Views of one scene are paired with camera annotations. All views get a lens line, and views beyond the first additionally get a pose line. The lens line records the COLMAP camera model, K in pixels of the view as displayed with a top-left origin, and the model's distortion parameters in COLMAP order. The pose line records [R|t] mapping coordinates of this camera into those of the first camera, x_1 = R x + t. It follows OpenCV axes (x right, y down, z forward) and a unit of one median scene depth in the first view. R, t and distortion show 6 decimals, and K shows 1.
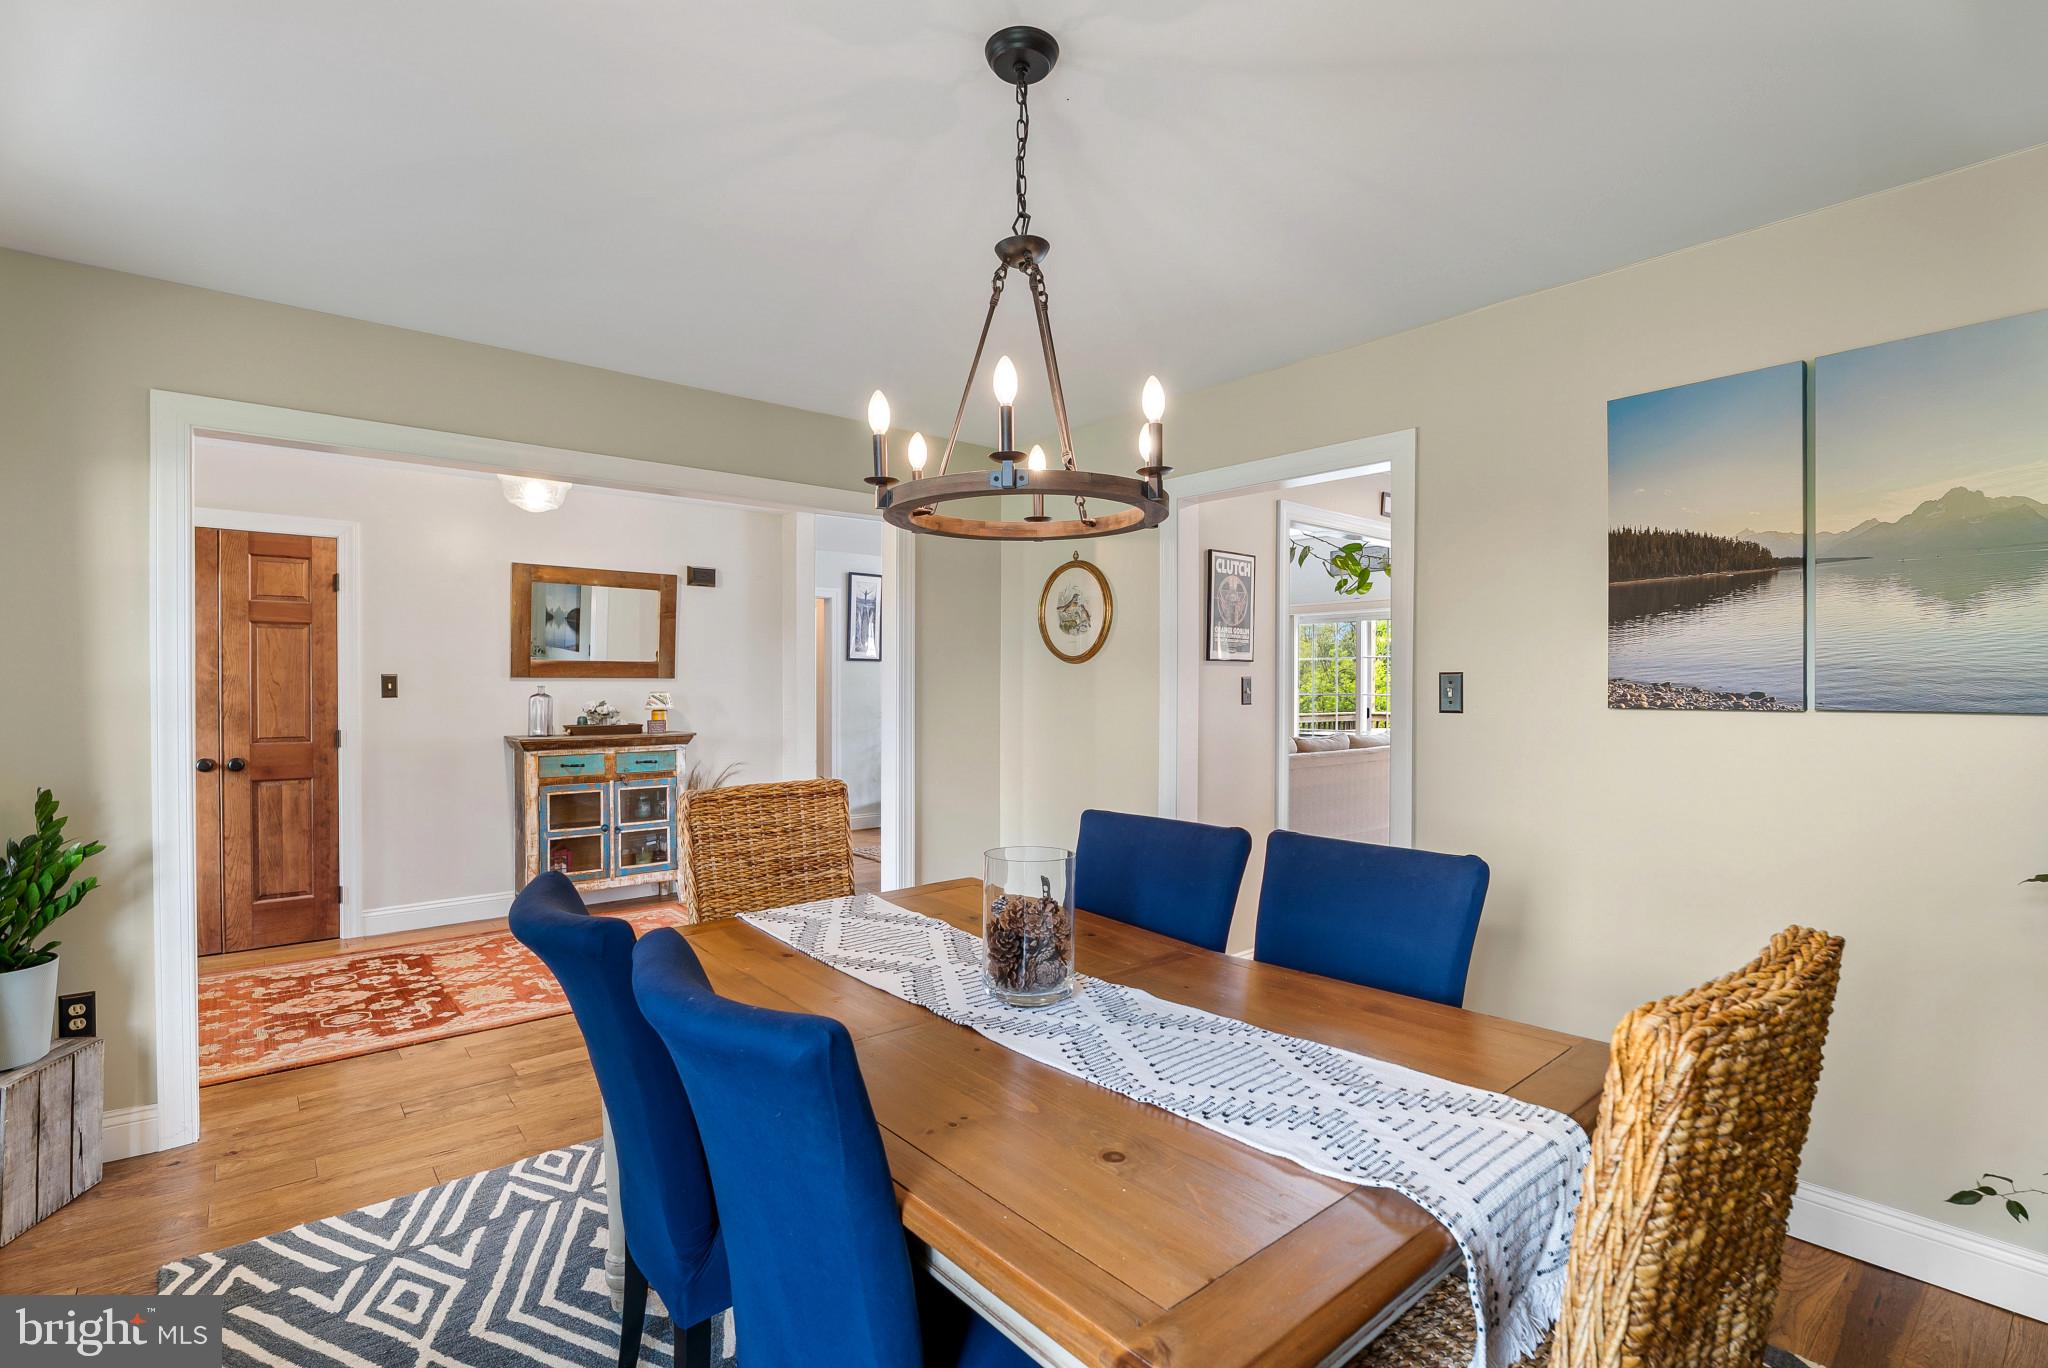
lens RADIAL K [[931.5, 0, 1011.6], [0, 931.5, 698.3], [0, 0, 1]] dist [0.002287, -0.000931]
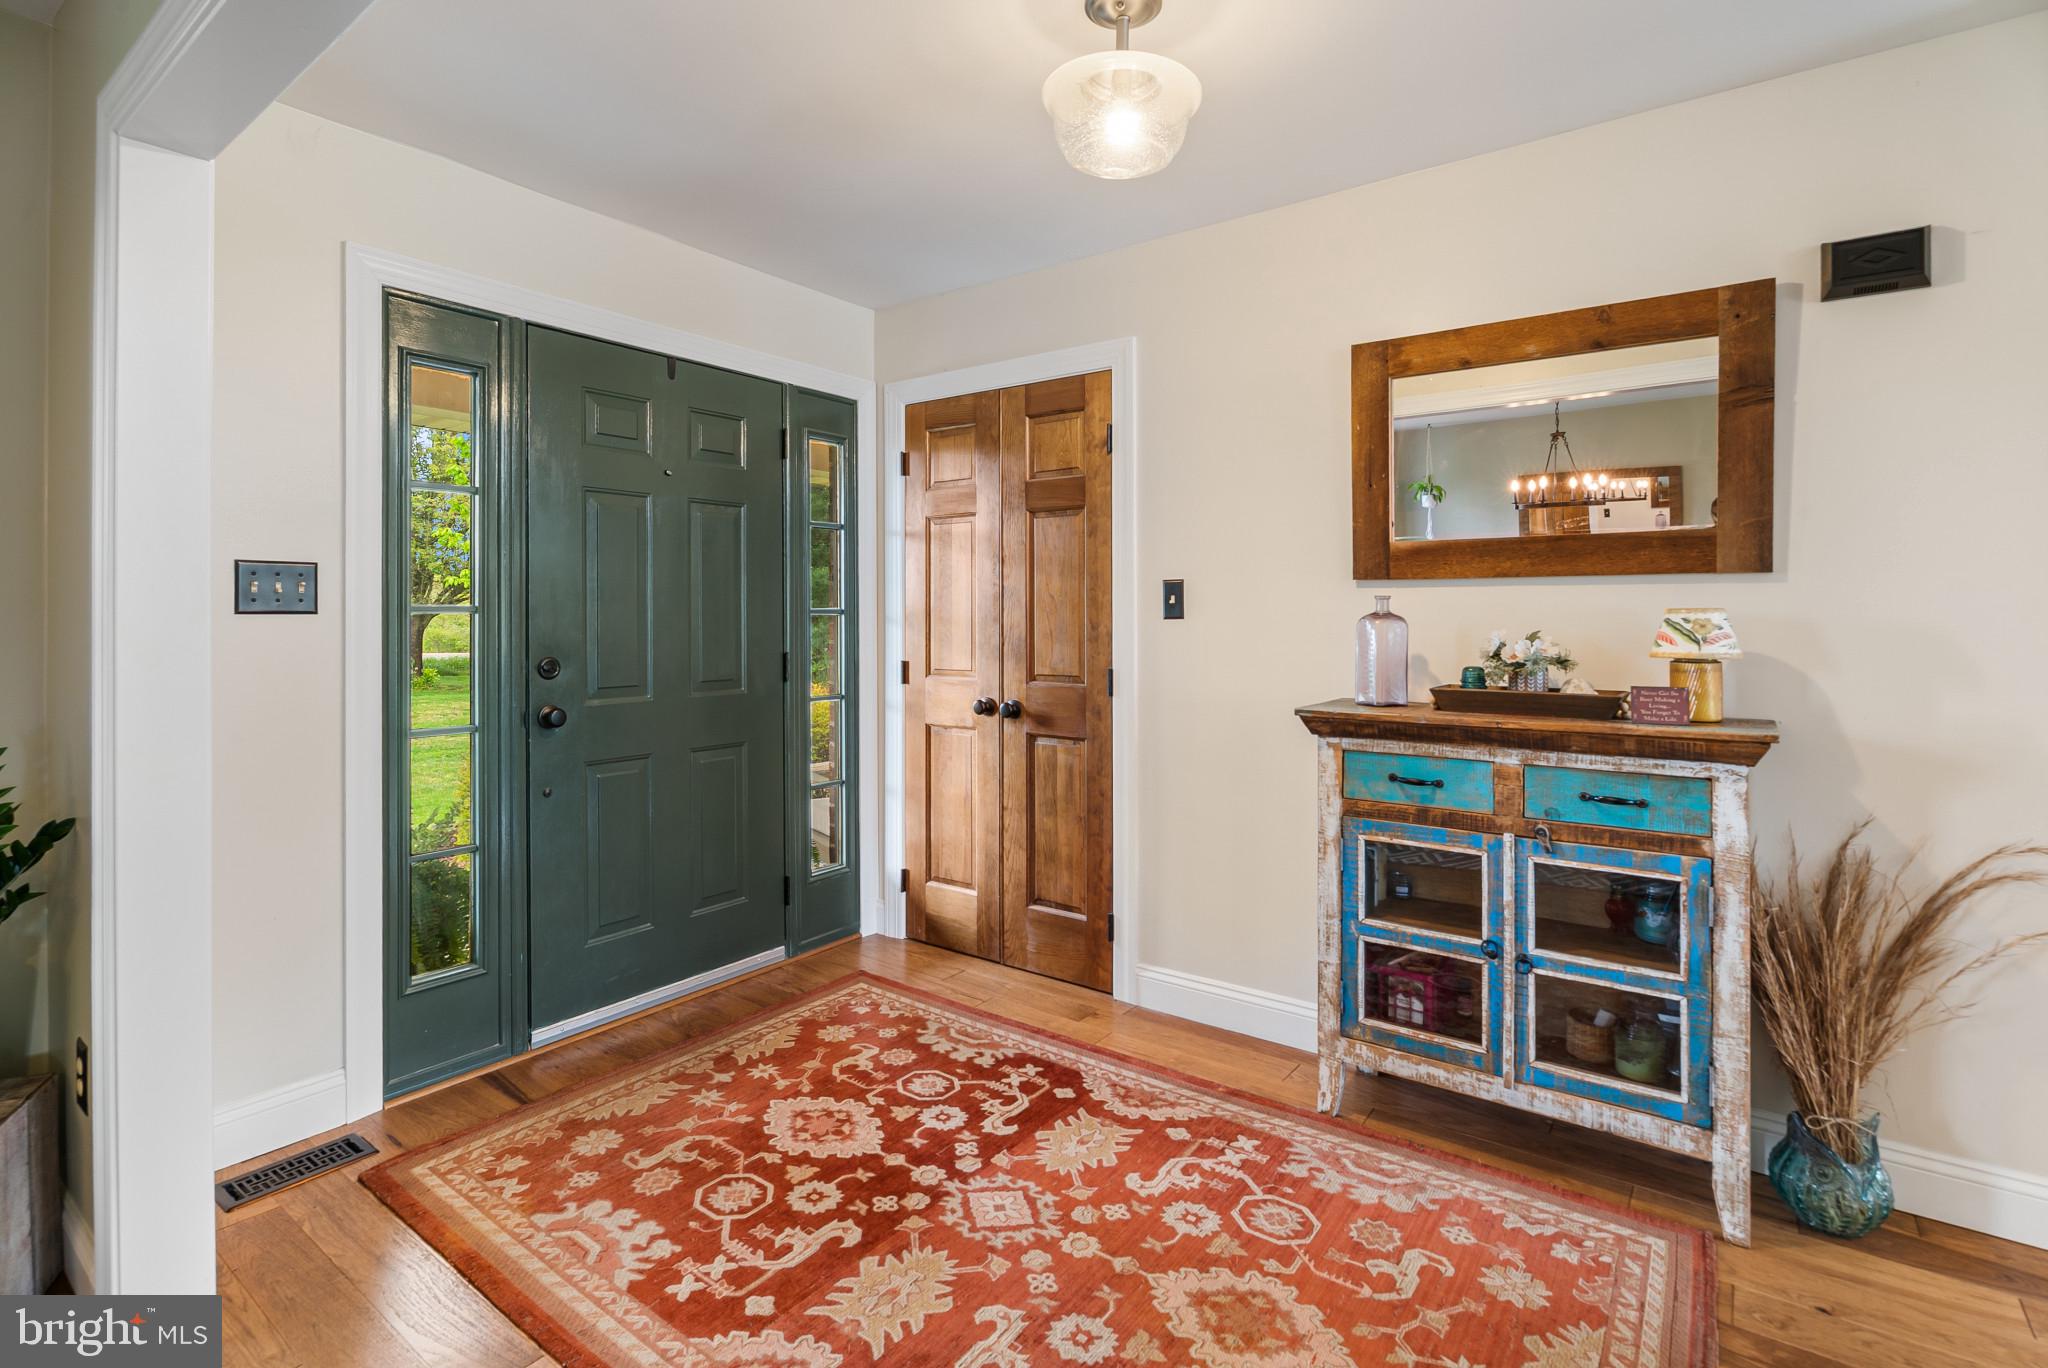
lens RADIAL K [[931.5, 0, 1136.4], [0, 931.5, 617.9], [0, 0, 1]] dist [0.002287, -0.000931]
pose [[0.244598, -0.004511, -0.969614, -0.100448], [-0.019747, 0.999759, -0.009633, 0.004993], [0.969423, 0.021503, 0.244450, 0.876683]]
